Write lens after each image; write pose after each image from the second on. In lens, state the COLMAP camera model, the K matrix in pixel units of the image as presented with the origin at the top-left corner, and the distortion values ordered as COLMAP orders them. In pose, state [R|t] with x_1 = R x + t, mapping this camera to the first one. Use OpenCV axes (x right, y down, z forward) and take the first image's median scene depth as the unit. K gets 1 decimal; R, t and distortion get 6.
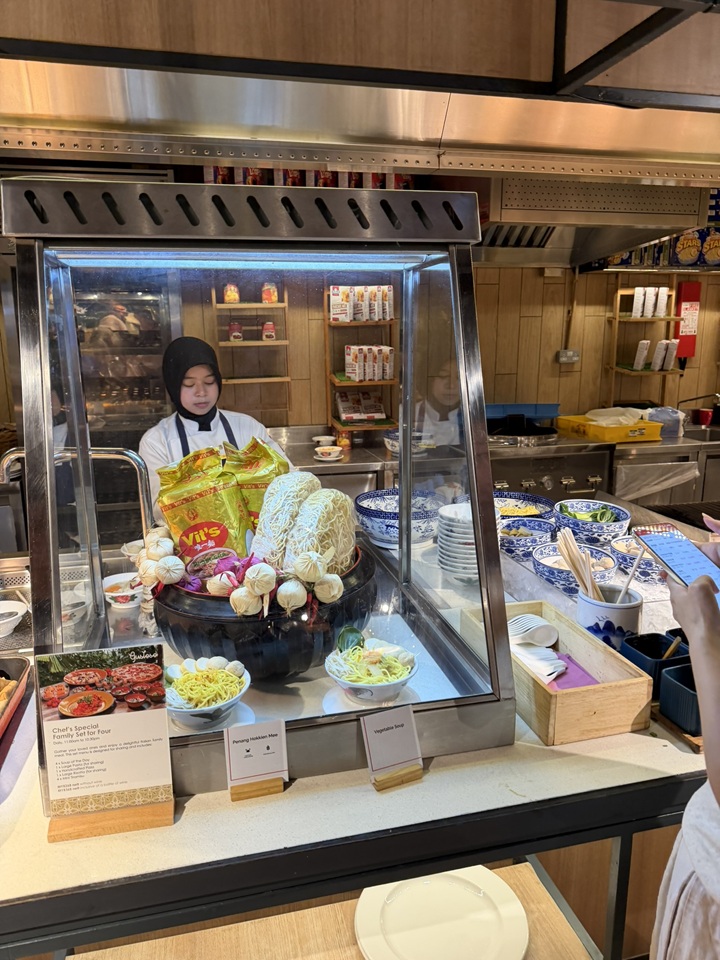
lens RADIAL K [[688.7, 0, 360.0], [0, 688.7, 480.0], [0, 0, 1]] dist [-0.002635, -0.004456]
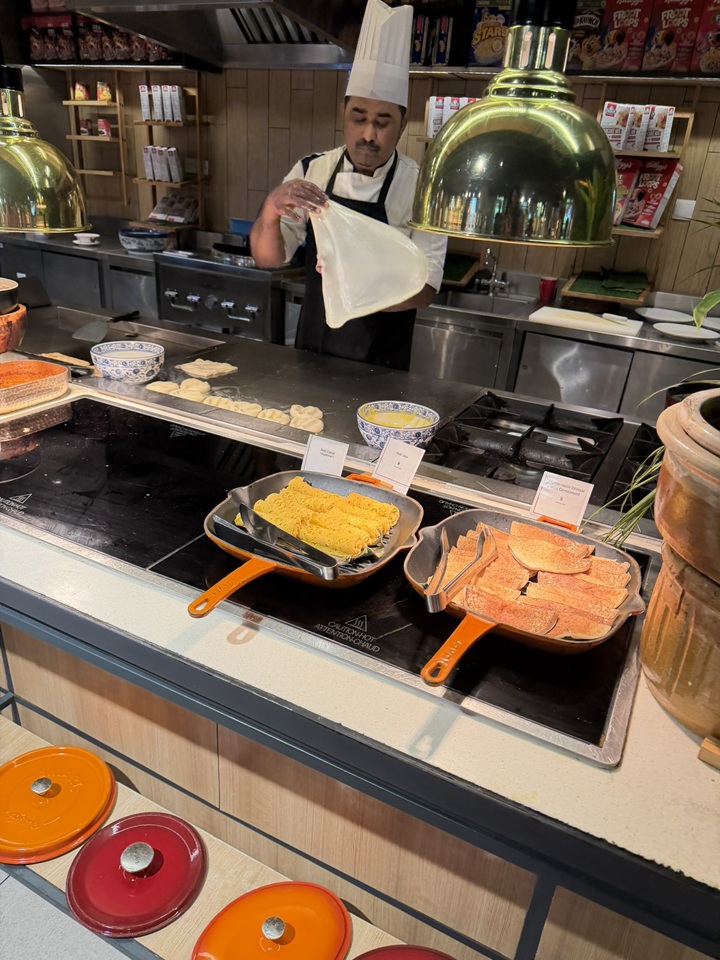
lens RADIAL K [[688.7, 0, 360.0], [0, 688.7, 480.0], [0, 0, 1]] dist [-0.002635, -0.004456]
pose [[0.753524, 0.336721, -0.564642, 1.044904], [-0.205419, 0.936464, 0.284319, -0.078764], [0.624503, -0.098252, 0.774817, 0.310615]]
